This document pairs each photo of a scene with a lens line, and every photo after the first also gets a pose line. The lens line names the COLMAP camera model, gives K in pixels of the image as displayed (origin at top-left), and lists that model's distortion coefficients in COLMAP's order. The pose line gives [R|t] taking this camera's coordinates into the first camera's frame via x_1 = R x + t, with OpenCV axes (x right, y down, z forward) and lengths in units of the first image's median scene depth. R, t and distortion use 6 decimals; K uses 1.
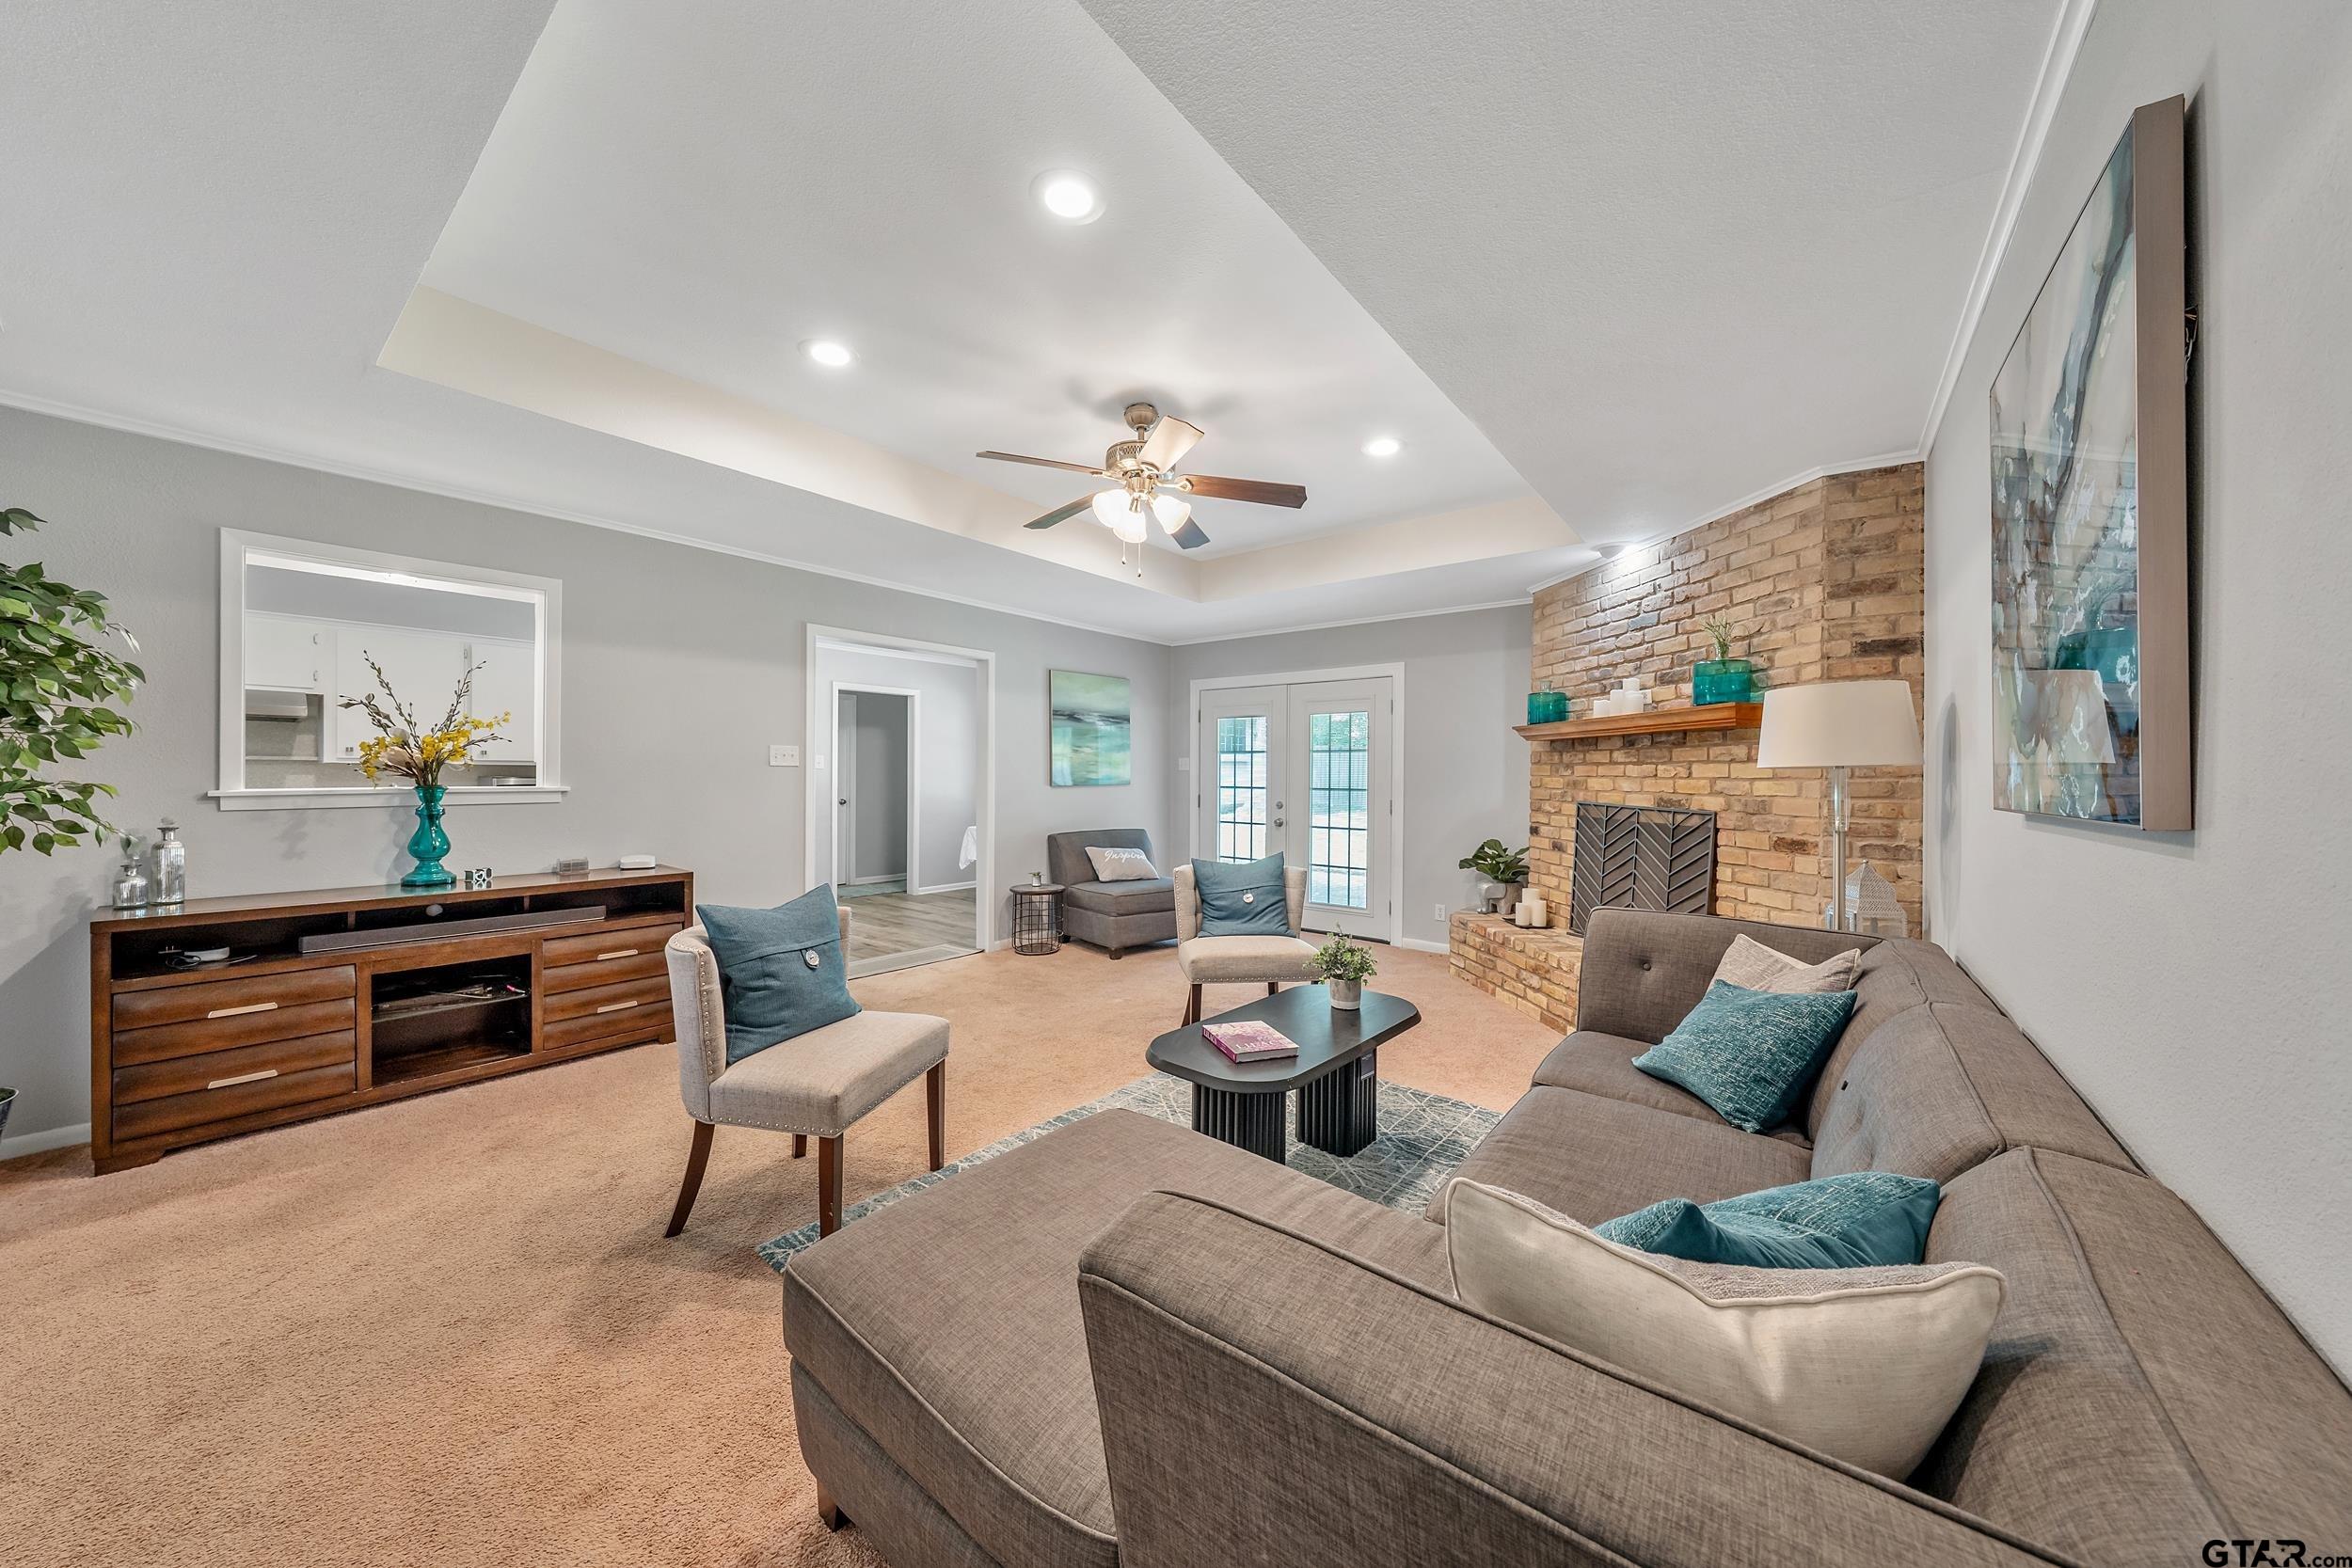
lens RADIAL K [[796.8, 0, 1163.2], [0, 796.8, 776.0], [0, 0, 1]] dist [-0.000367, -0.000037]
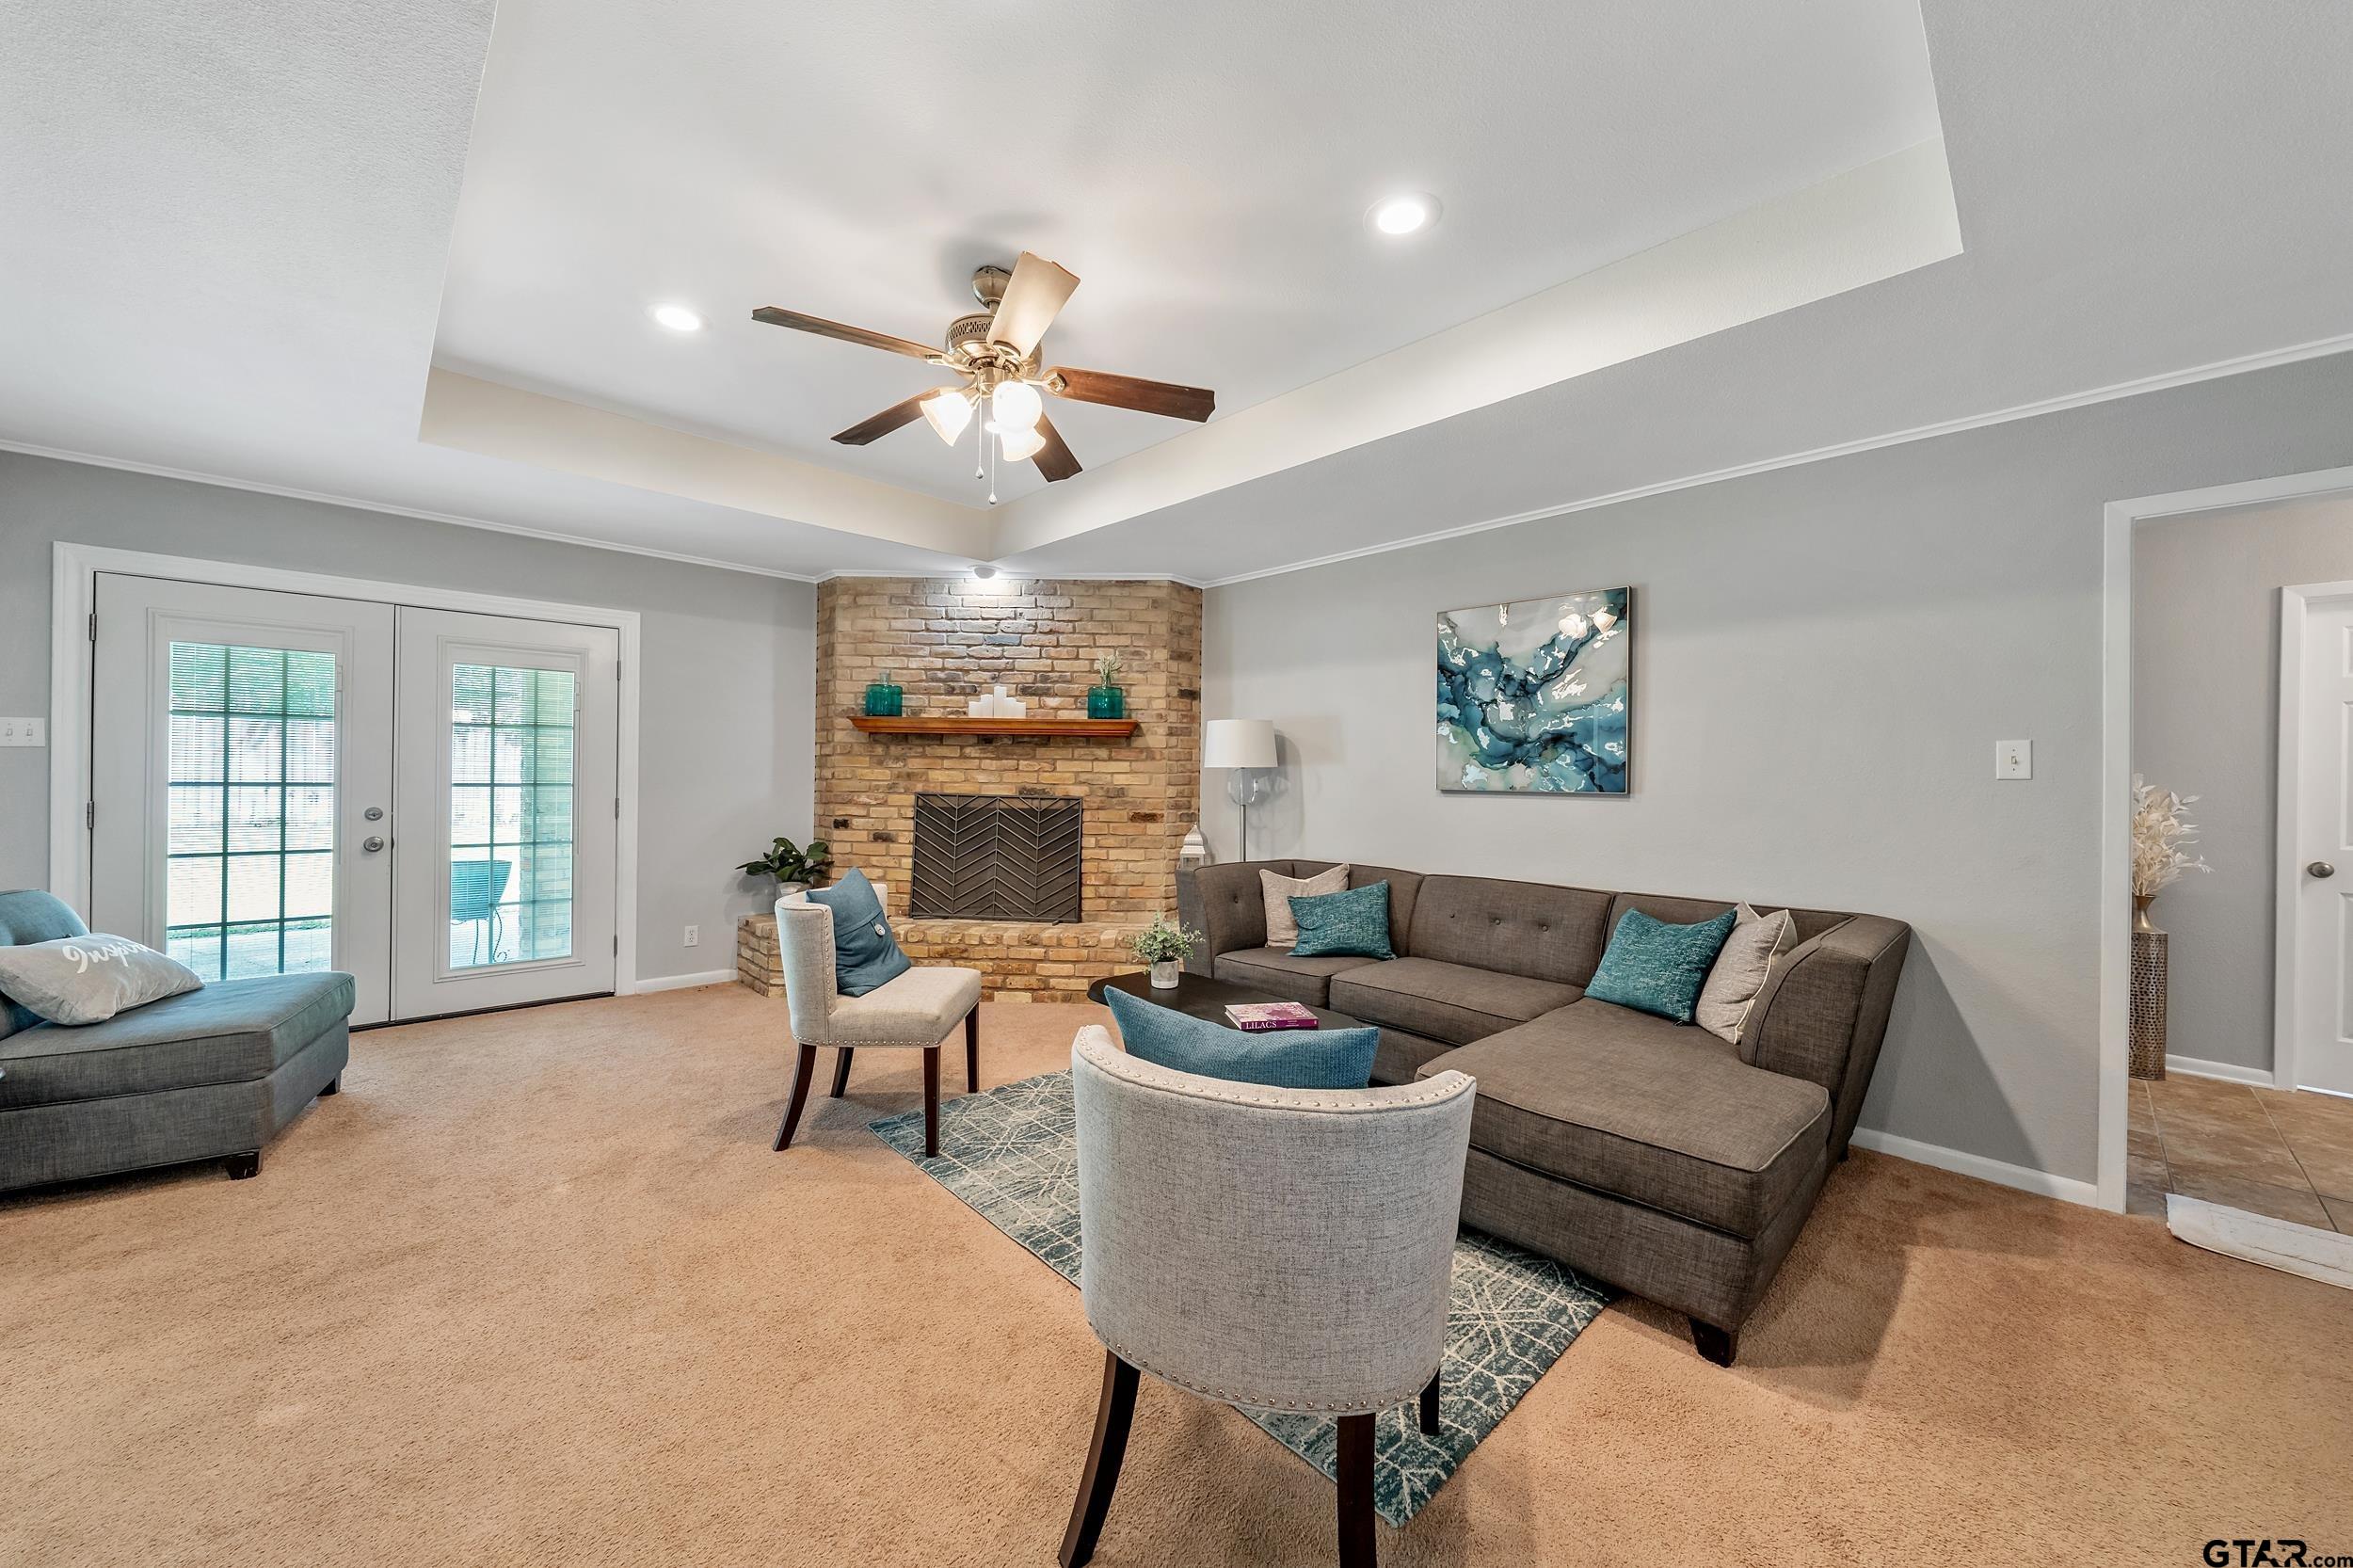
lens RADIAL K [[855.3, 0, 1183.8], [0, 855.3, 774.5], [0, 0, 1]] dist [-0.003469, -0.000051]
pose [[0.122044, -0.007176, 0.992499, -0.641180], [-0.011599, 0.999895, 0.008656, -0.006769], [-0.992457, -0.012568, 0.121948, 0.581284]]
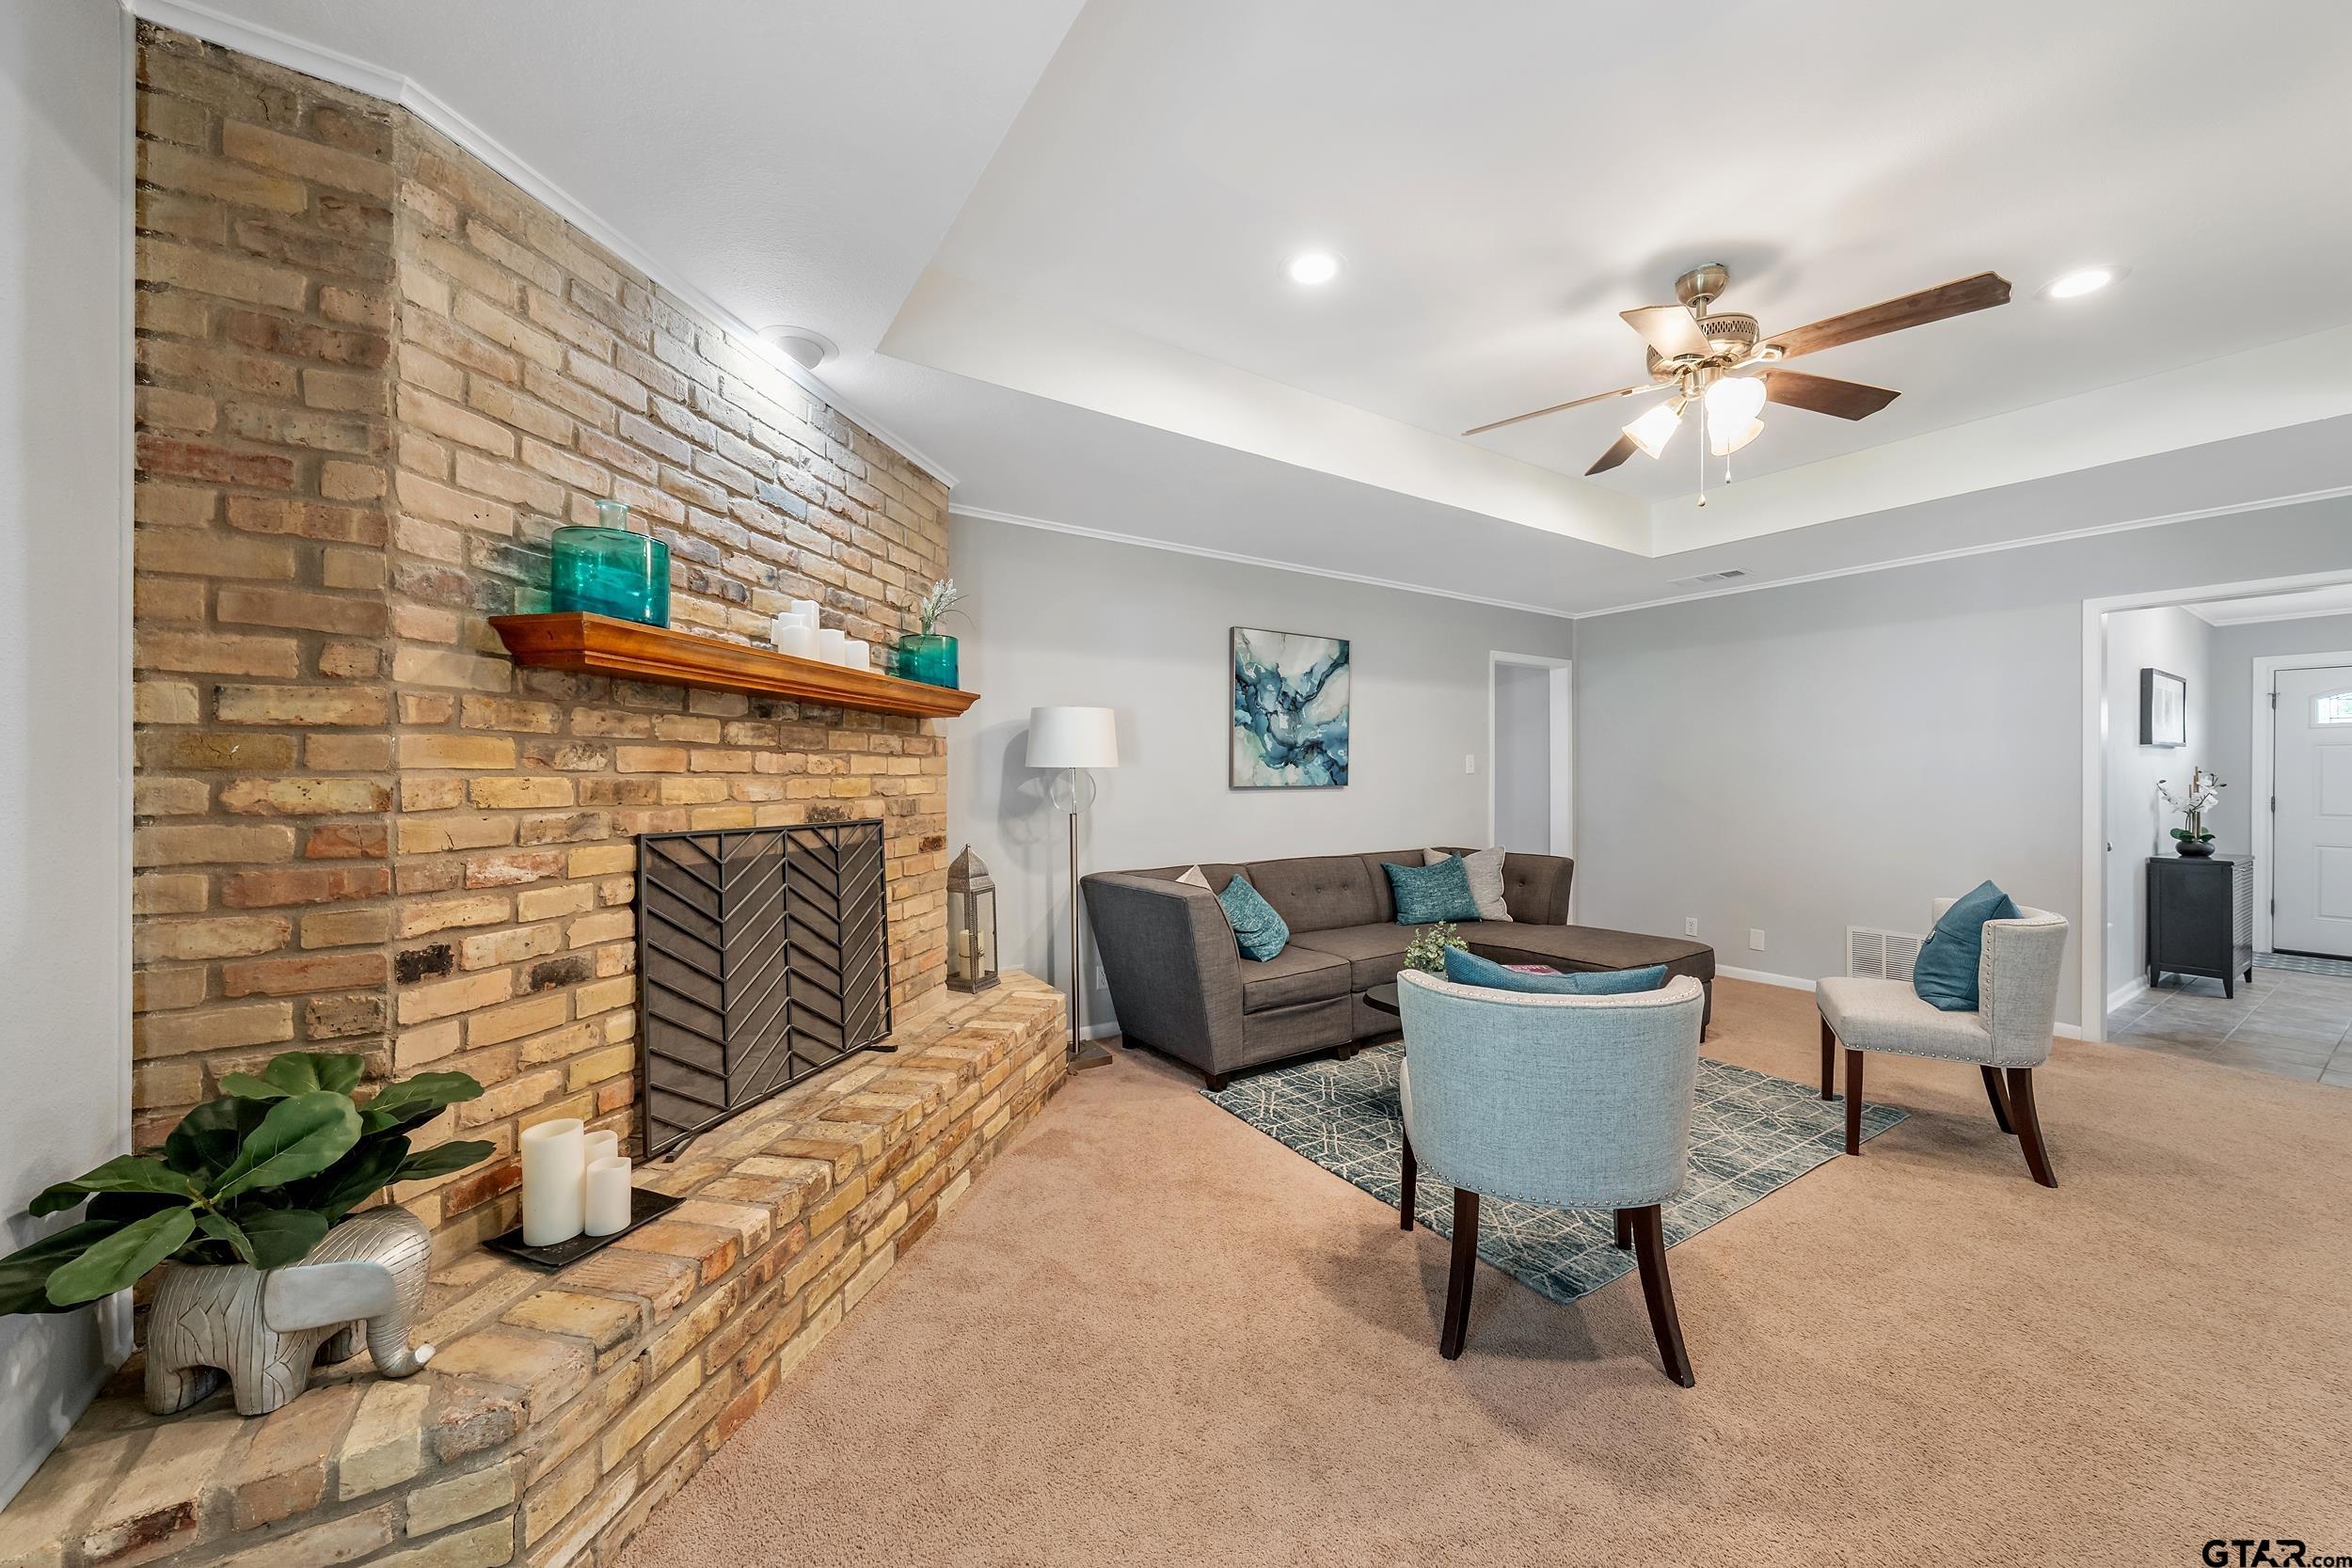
lens RADIAL K [[854.9, 0, 1180.4], [0, 854.9, 772.2], [0, 0, 1]] dist [-0.003469, -0.000051]
pose [[-0.954421, -0.010600, 0.298274, 0.149759], [-0.010520, 0.999943, 0.001876, -0.004331], [-0.298277, -0.001347, -0.954478, 1.518383]]
